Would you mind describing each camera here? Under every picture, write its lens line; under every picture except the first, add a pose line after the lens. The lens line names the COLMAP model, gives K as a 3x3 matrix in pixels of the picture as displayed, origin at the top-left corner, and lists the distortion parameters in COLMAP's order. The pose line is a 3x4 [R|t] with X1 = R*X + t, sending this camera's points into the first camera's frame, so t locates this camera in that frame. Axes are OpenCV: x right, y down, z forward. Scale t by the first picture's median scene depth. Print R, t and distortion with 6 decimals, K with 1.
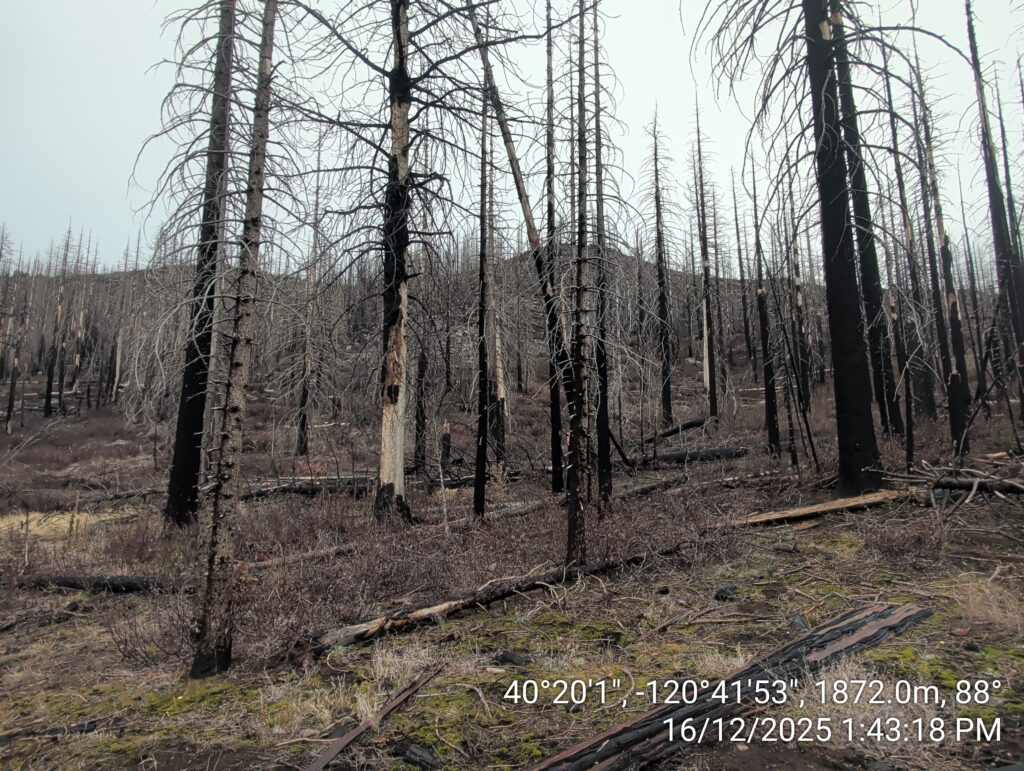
lens RADIAL K [[576.1, 0, 512.0], [0, 576.1, 385.5], [0, 0, 1]] dist [0.001433, -0.000657]
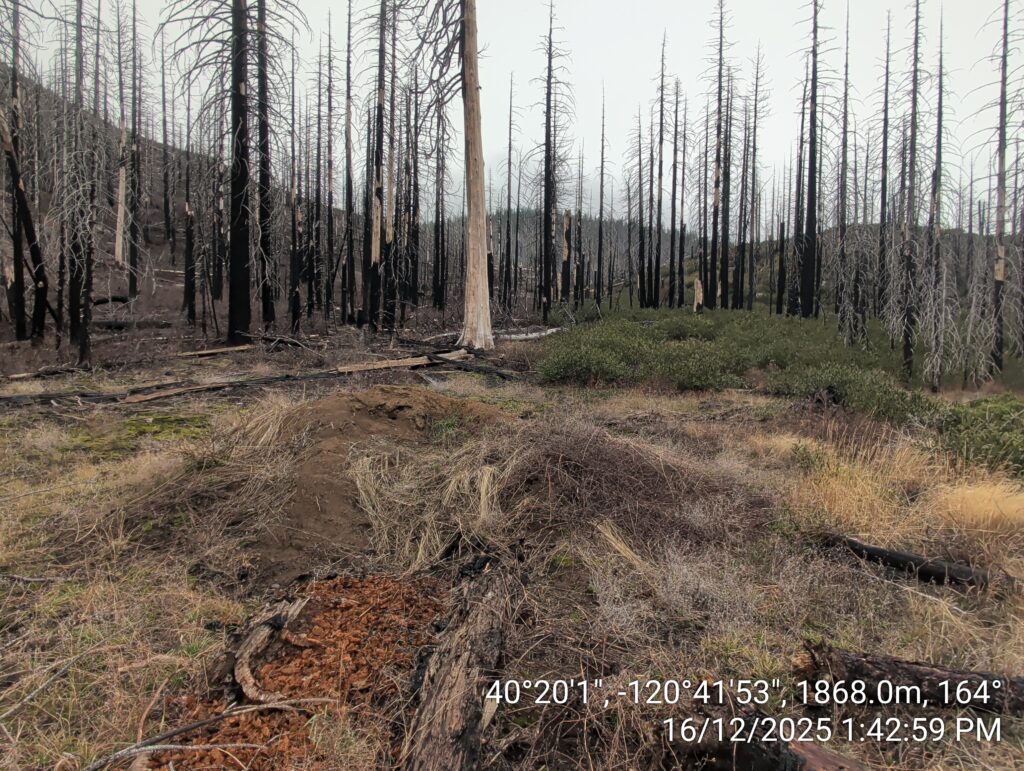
lens RADIAL K [[570.6, 0, 536.3], [0, 570.6, 387.5], [0, 0, 1]] dist [0.000625, -0.000321]
pose [[0.559163, -0.011148, 0.828983, -0.155523], [-0.153291, 0.981279, 0.116593, -0.020592], [-0.814763, -0.192270, 0.546986, -0.324856]]
